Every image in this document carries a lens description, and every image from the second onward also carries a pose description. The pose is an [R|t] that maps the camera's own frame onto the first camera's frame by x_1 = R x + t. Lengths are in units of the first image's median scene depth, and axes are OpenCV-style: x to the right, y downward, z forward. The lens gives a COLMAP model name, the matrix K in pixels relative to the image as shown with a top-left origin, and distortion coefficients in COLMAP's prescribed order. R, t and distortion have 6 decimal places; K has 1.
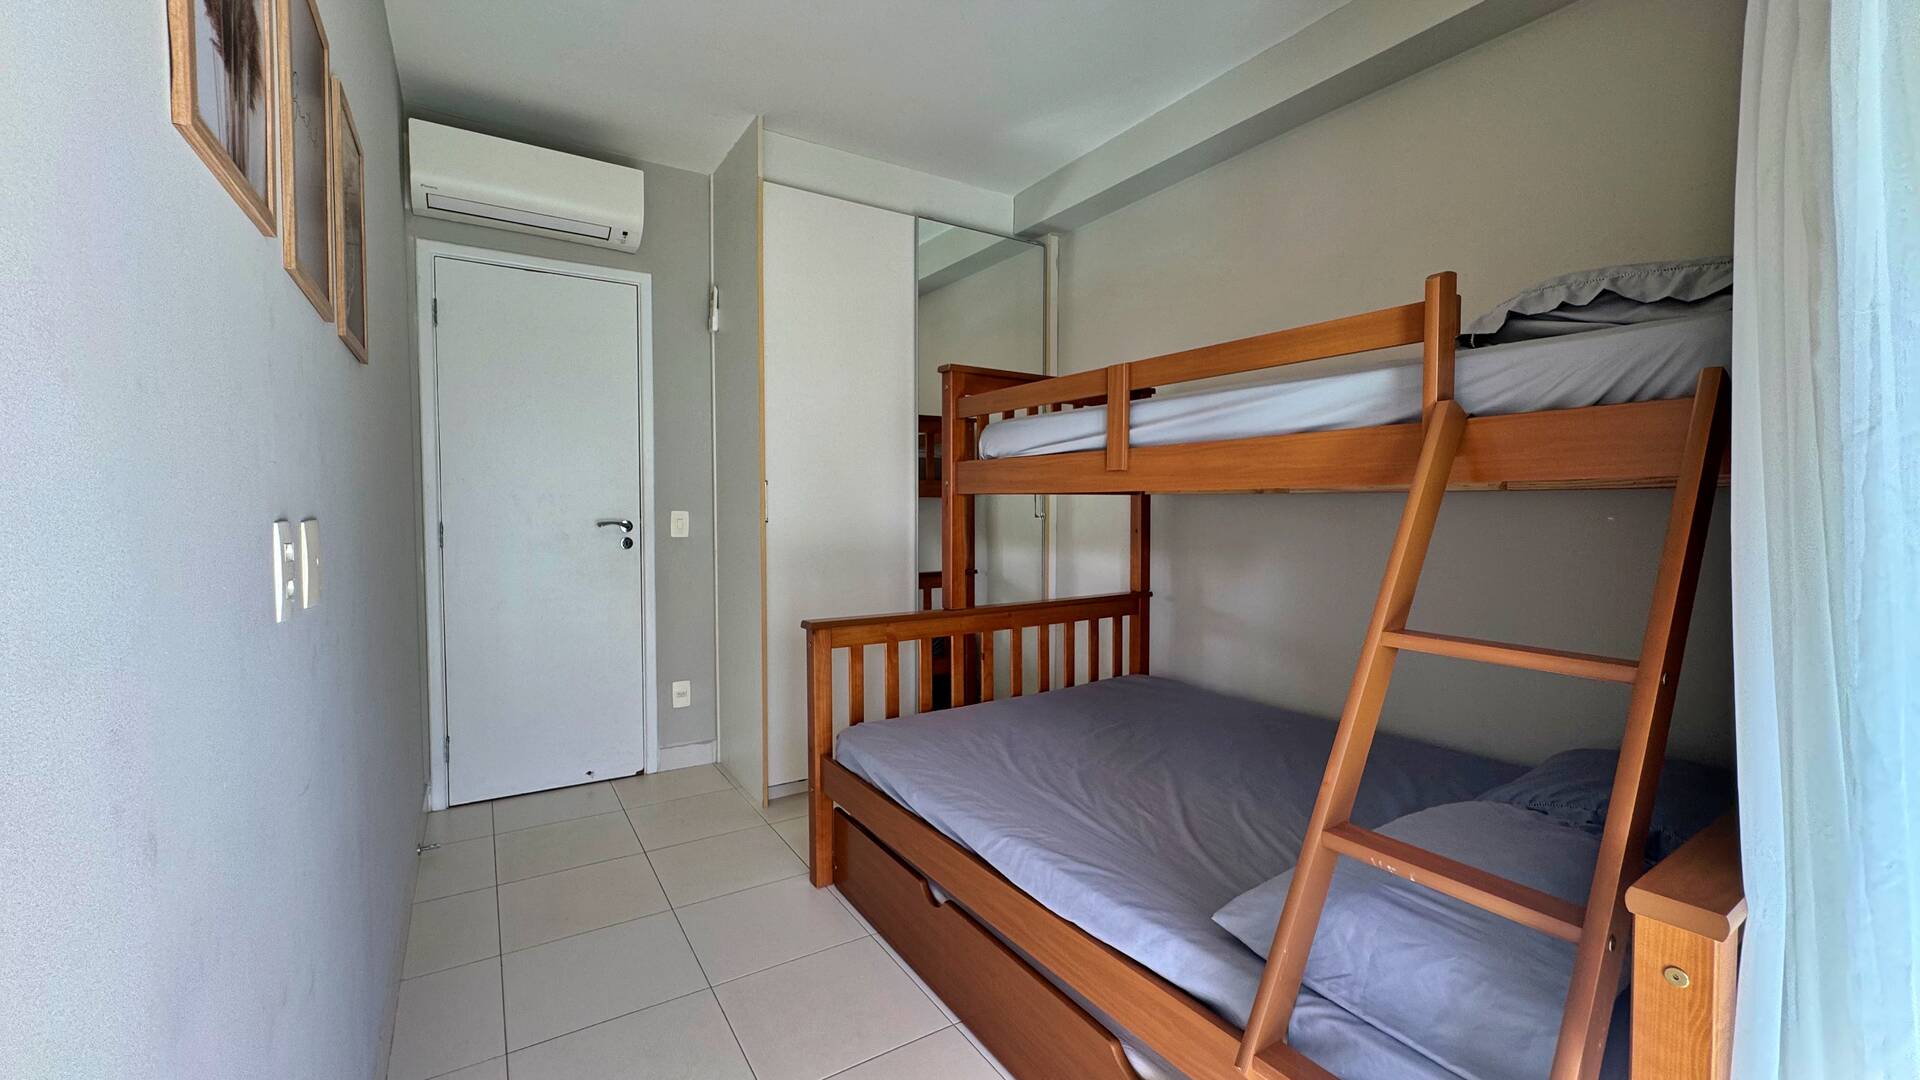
lens RADIAL K [[764.6, 0, 959.3], [0, 764.6, 536.3], [0, 0, 1]] dist [-0.000539, -0.000127]
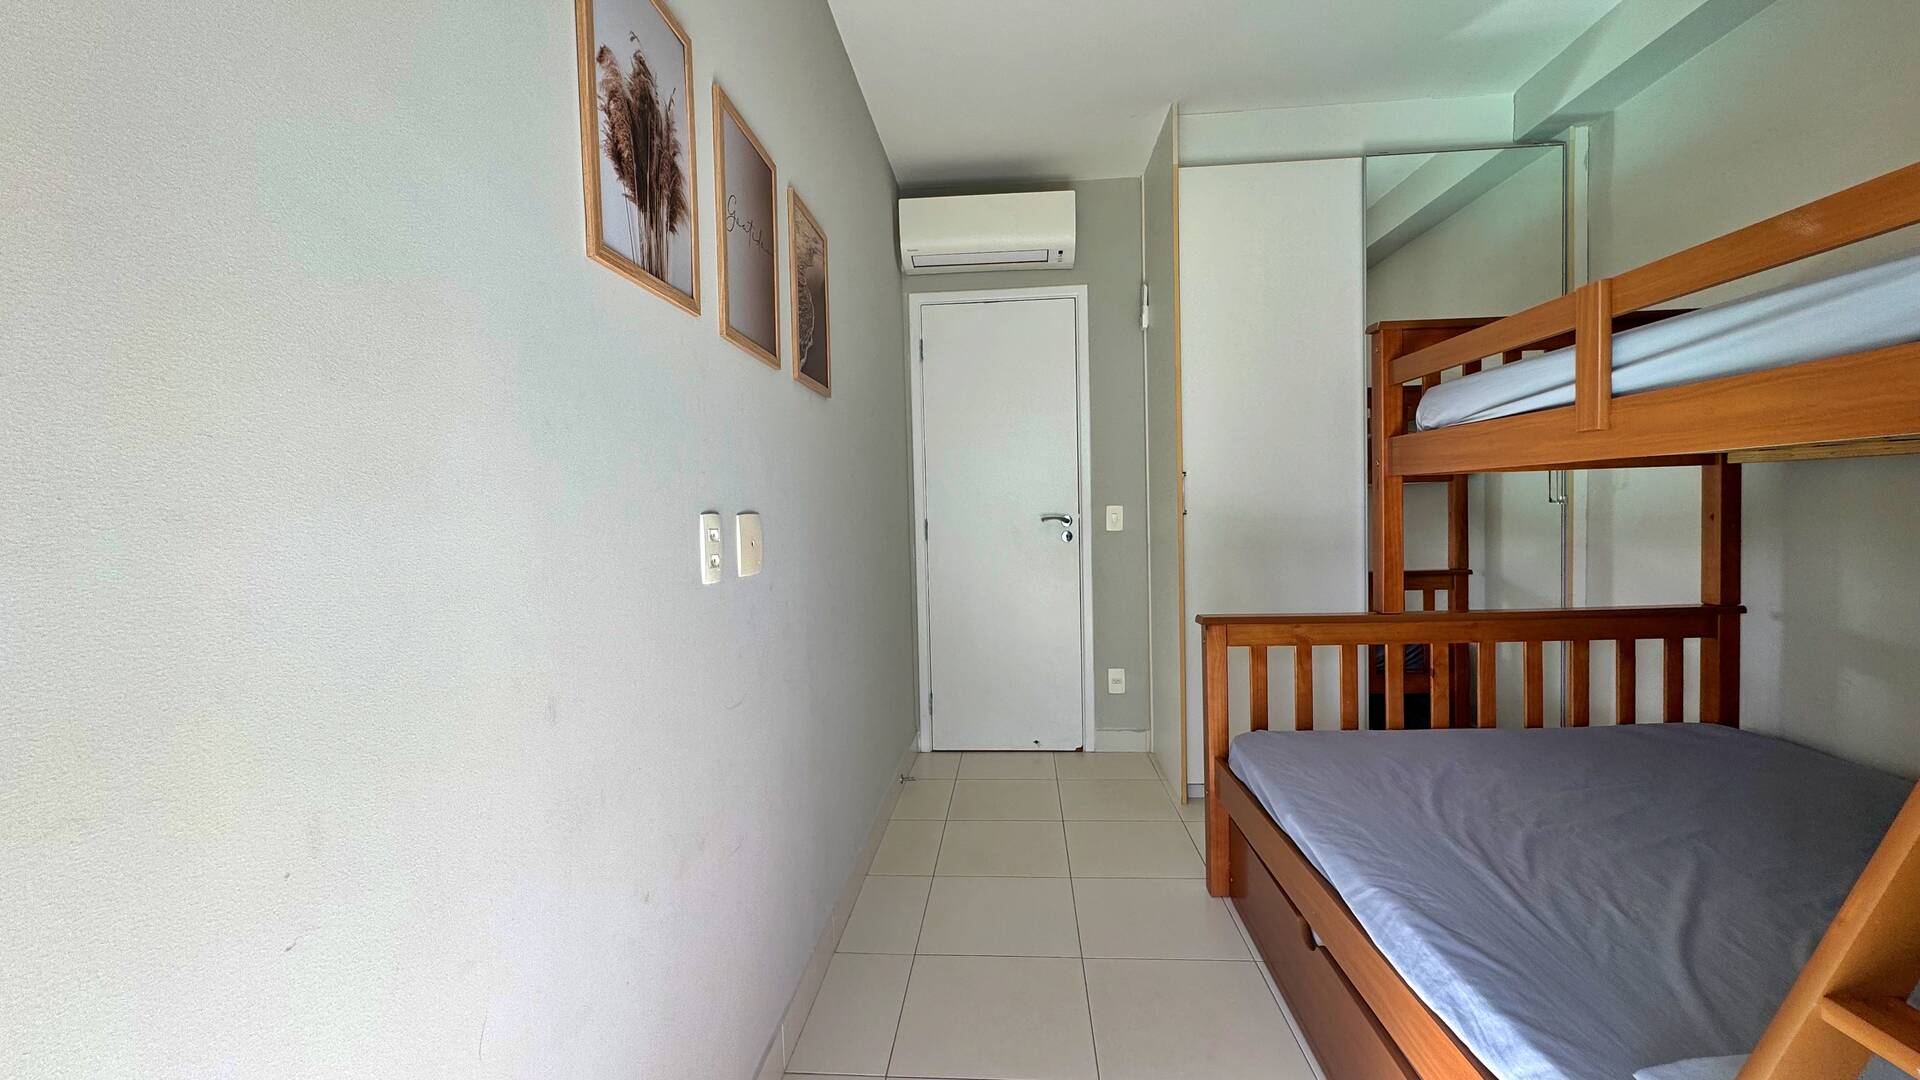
lens RADIAL K [[764.6, 0, 959.3], [0, 764.6, 535.4], [0, 0, 1]] dist [-0.000539, -0.000127]
pose [[0.802219, -0.002862, -0.597023, 0.105661], [0.004428, 0.999990, 0.001156, 0.006404], [0.597014, -0.003571, 0.802223, 0.040609]]
